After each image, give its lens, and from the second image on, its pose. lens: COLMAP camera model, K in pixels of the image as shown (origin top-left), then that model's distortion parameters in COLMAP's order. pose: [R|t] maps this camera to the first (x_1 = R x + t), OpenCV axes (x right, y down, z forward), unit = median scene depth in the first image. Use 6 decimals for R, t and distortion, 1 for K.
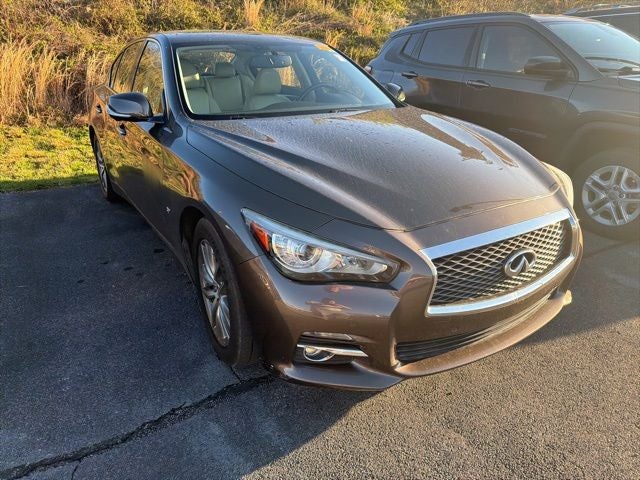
lens RADIAL K [[449.5, 0, 319.7], [0, 449.5, 241.6], [0, 0, 1]] dist [0.014635, -0.020168]
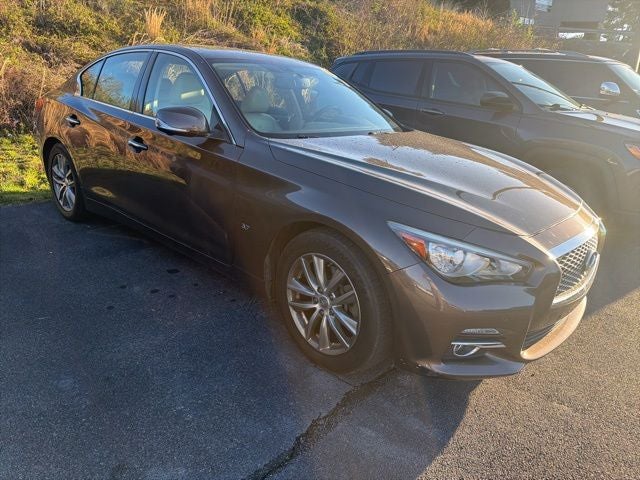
lens RADIAL K [[449.5, 0, 318.7], [0, 449.5, 239.4], [0, 0, 1]] dist [0.014635, -0.020168]
pose [[0.961137, -0.031788, 0.274235, -0.464905], [0.043572, 0.998366, -0.036984, 0.002485], [-0.272611, 0.047495, 0.960951, 0.004911]]
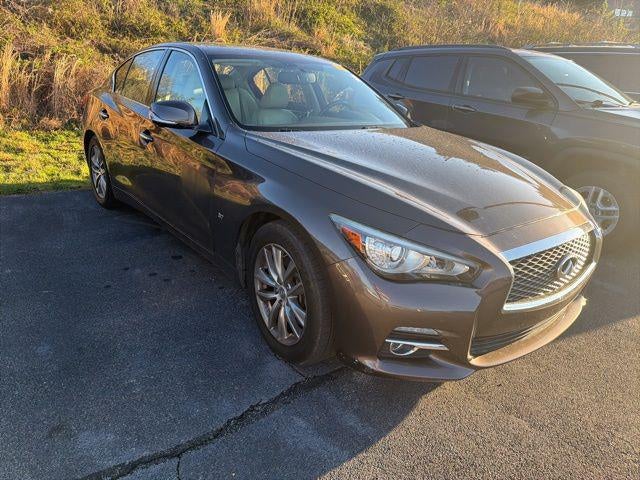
lens RADIAL K [[449.5, 0, 317.6], [0, 449.5, 239.2], [0, 0, 1]] dist [0.014635, -0.020168]
pose [[0.992167, 0.014745, 0.124042, -0.248571], [-0.010164, 0.999246, -0.037481, 0.020648], [-0.124501, 0.035926, 0.991569, -0.046806]]
